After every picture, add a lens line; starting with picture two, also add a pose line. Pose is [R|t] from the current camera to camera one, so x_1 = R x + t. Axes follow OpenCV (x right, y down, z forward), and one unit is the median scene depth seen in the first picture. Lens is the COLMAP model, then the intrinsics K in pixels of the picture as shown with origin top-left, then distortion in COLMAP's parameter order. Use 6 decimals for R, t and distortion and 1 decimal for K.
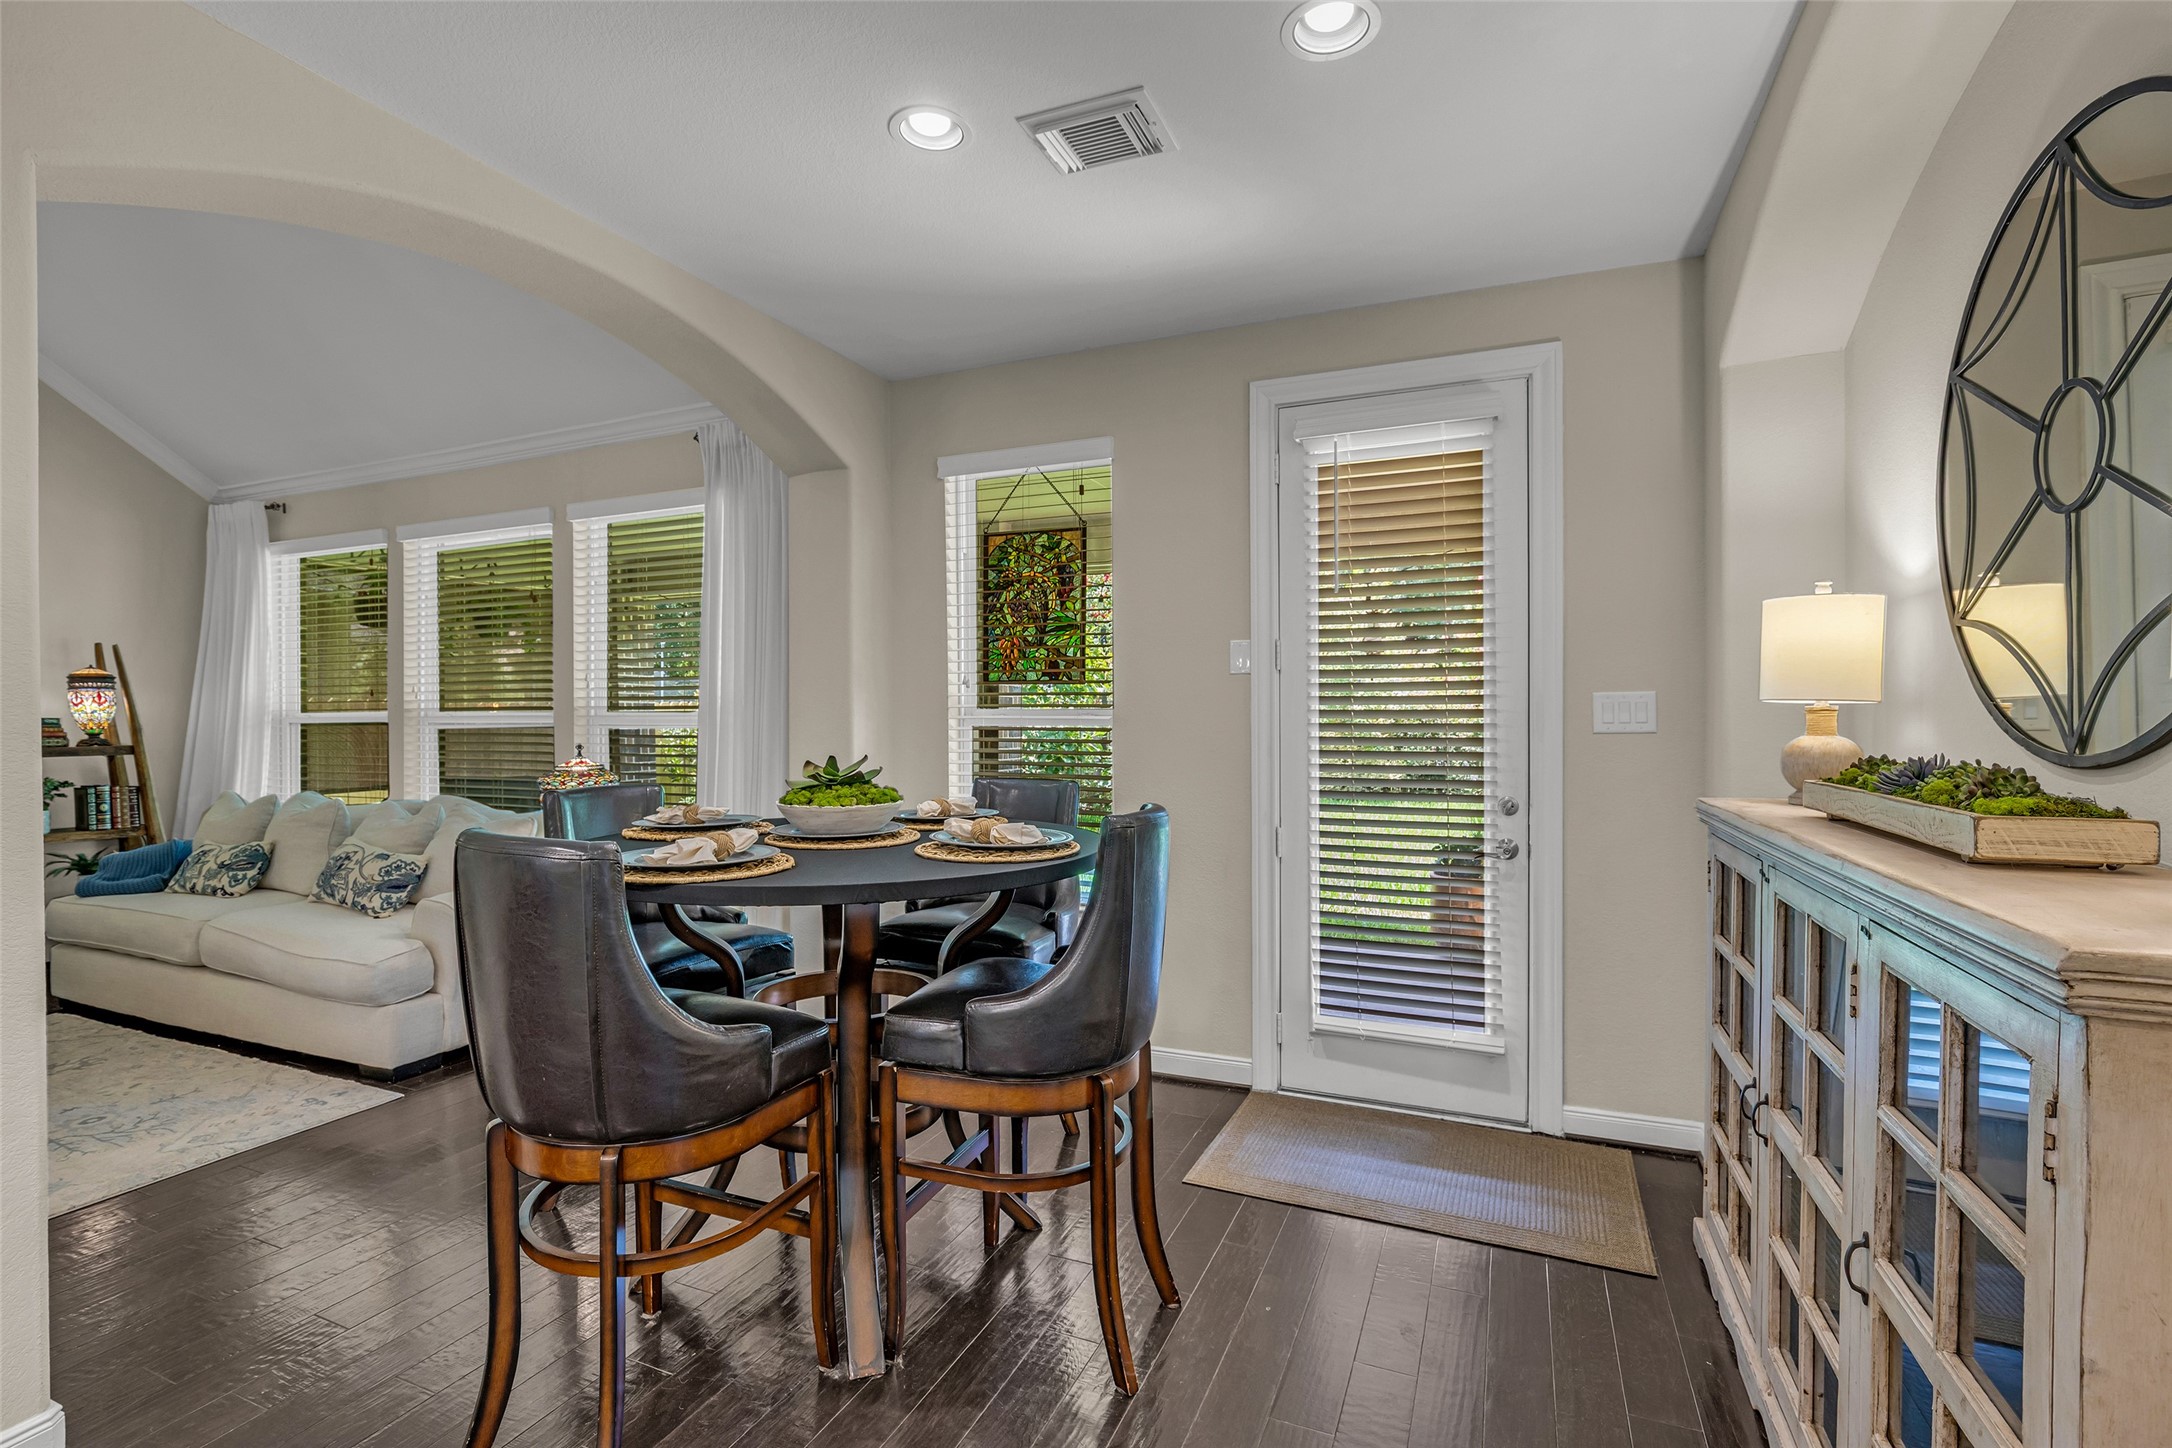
lens RADIAL K [[989.1, 0, 1078.5], [0, 989.1, 729.7], [0, 0, 1]] dist [-0.018206, 0.005068]
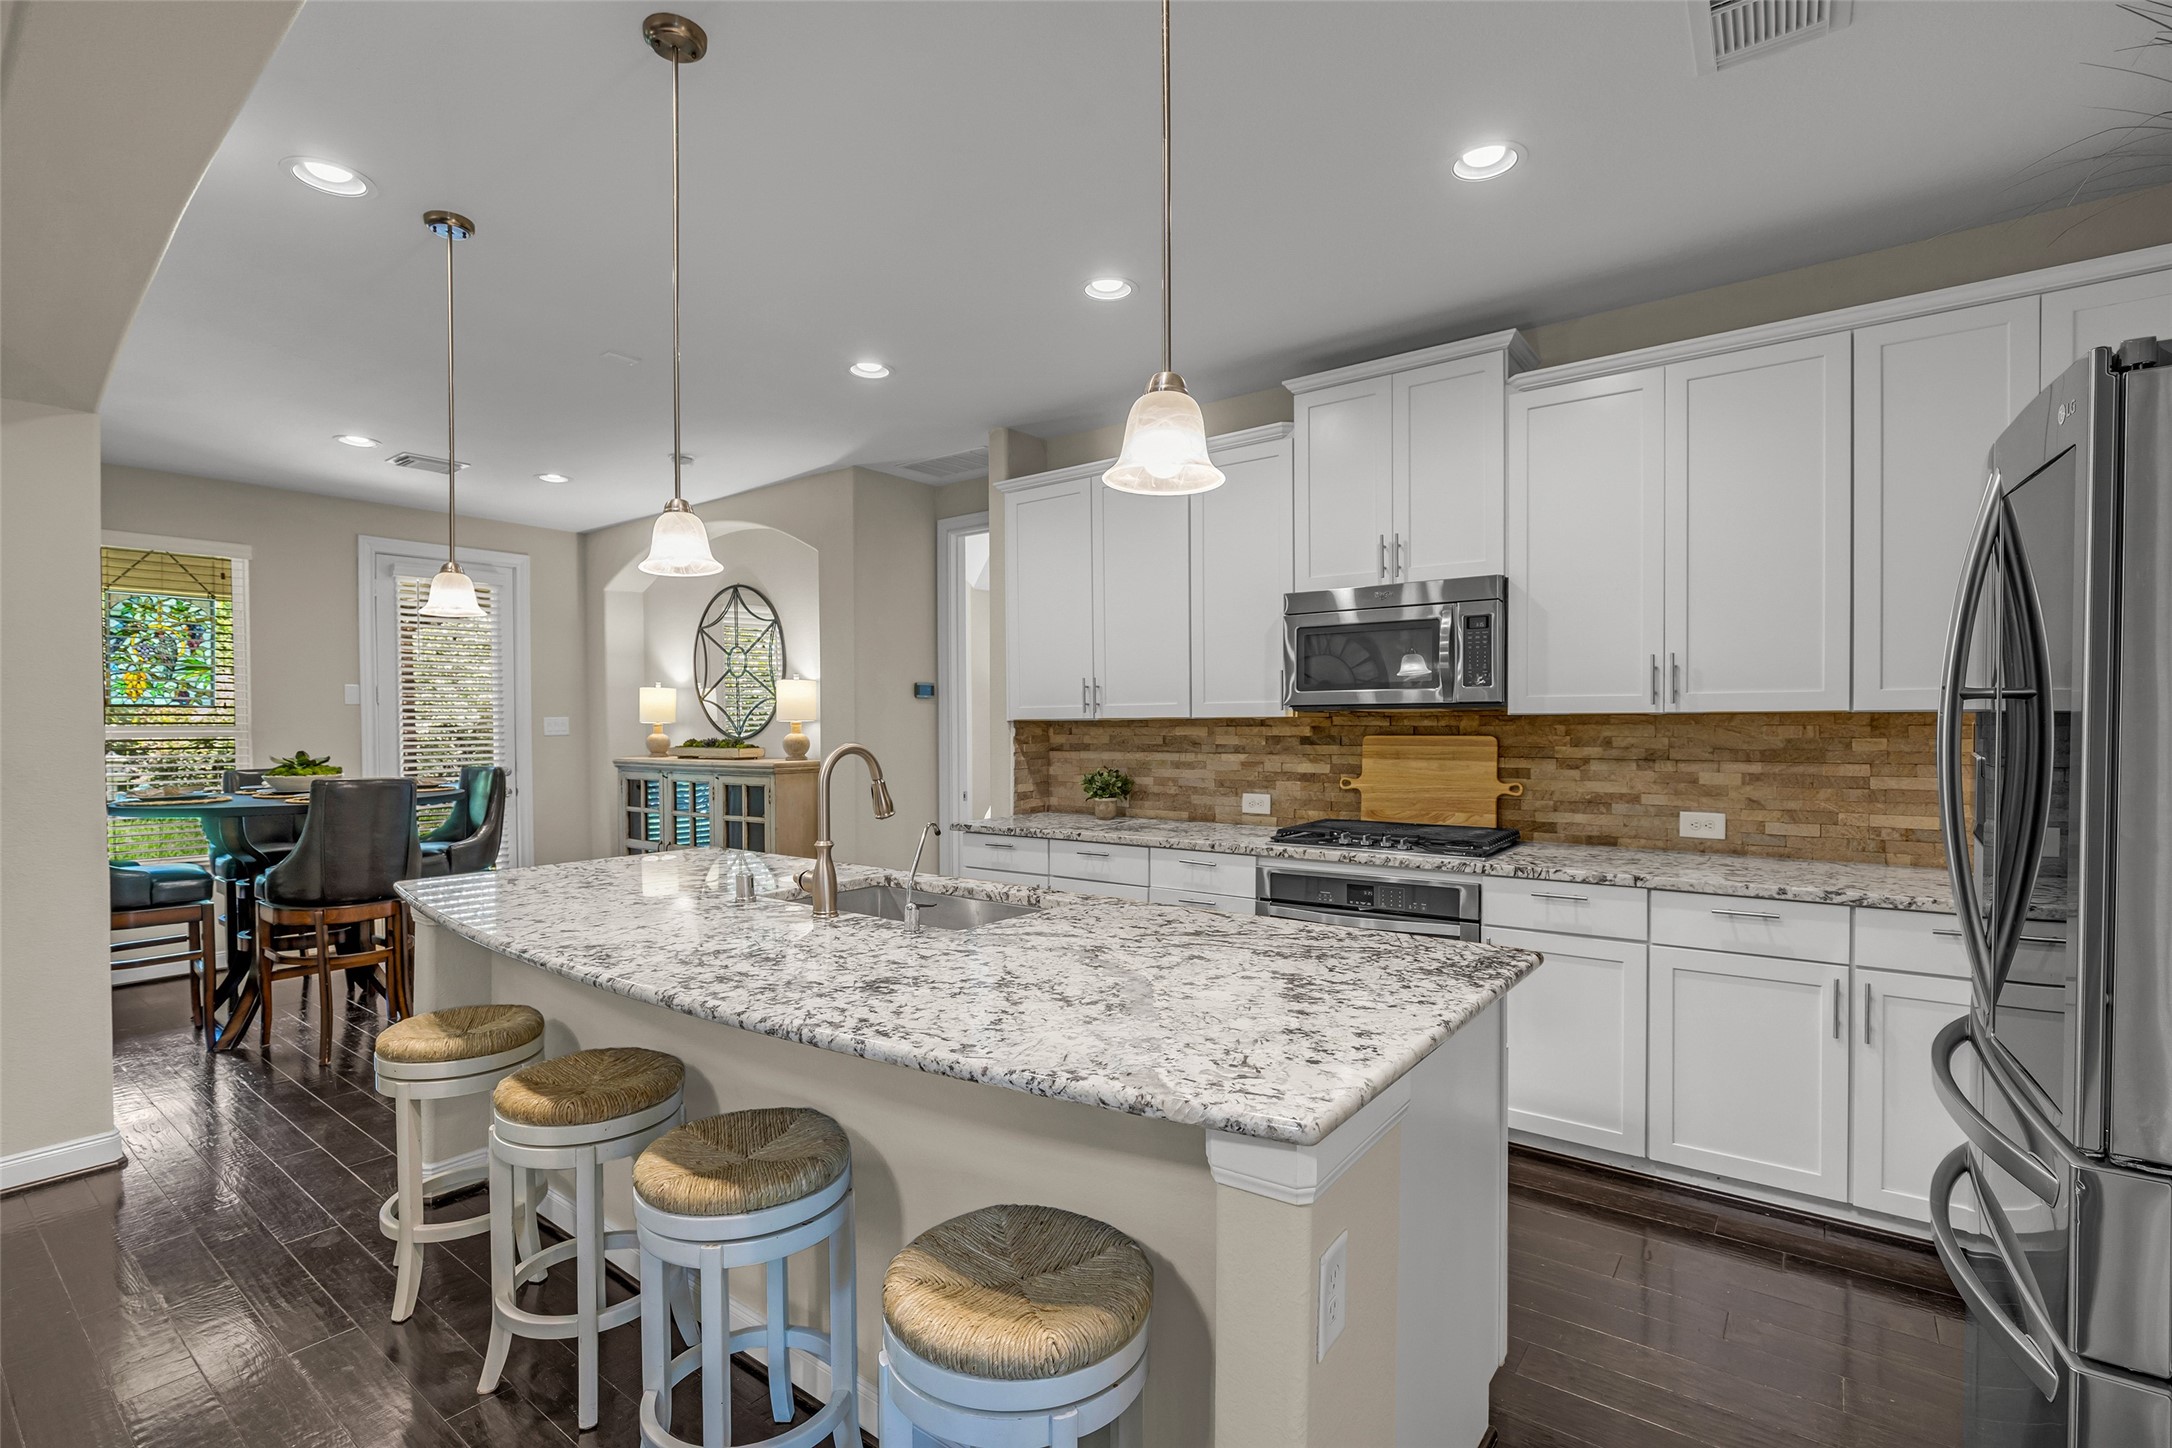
lens RADIAL K [[989.1, 0, 1080.0], [0, 989.1, 737.9], [0, 0, 1]] dist [-0.018206, 0.005068]
pose [[0.239308, -0.013806, 0.970846, -1.013664], [0.019749, 0.999761, 0.009350, 0.007798], [-0.970743, 0.016936, 0.239523, -0.530927]]
